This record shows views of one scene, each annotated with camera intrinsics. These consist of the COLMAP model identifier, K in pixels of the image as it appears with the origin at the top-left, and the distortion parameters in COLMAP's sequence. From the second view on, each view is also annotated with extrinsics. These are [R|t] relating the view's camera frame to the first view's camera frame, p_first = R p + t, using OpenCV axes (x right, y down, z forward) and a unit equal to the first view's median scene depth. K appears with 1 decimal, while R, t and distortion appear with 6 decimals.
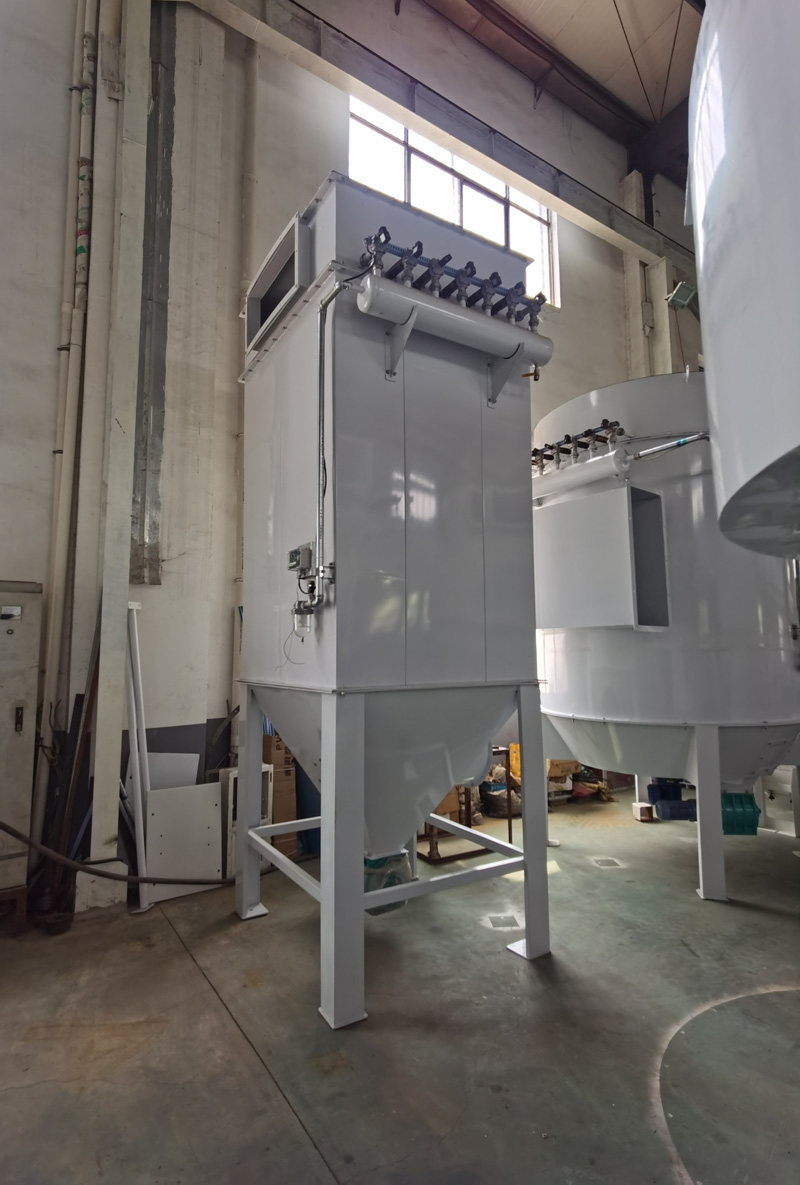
lens RADIAL K [[607.0, 0, 402.0], [0, 607.0, 596.6], [0, 0, 1]] dist [0.006762, 0.000848]
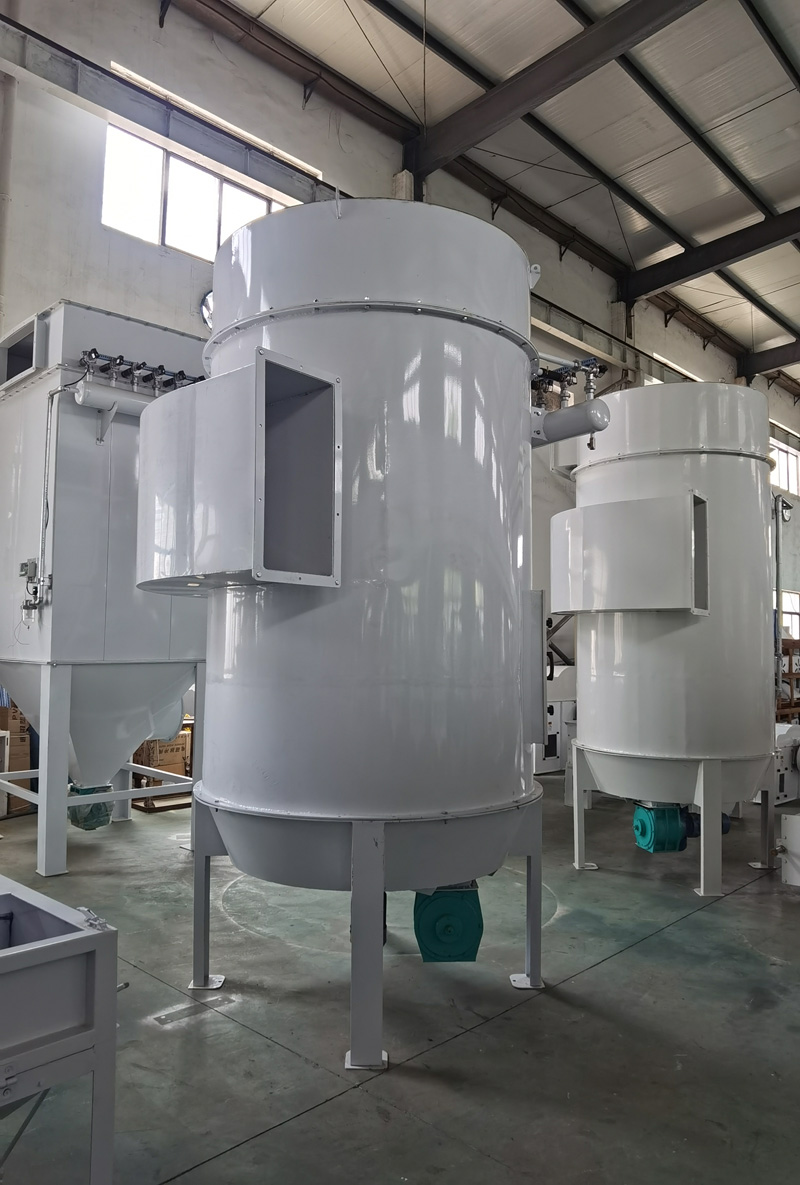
lens RADIAL K [[839.0, 0, 398.7], [0, 839.0, 598.6], [0, 0, 1]] dist [-0.059636, 0.019306]
pose [[0.976261, 0.034963, 0.213759, 0.222138], [-0.046085, 0.997818, 0.047272, -0.106304], [-0.211640, -0.056001, 0.975742, -0.903137]]
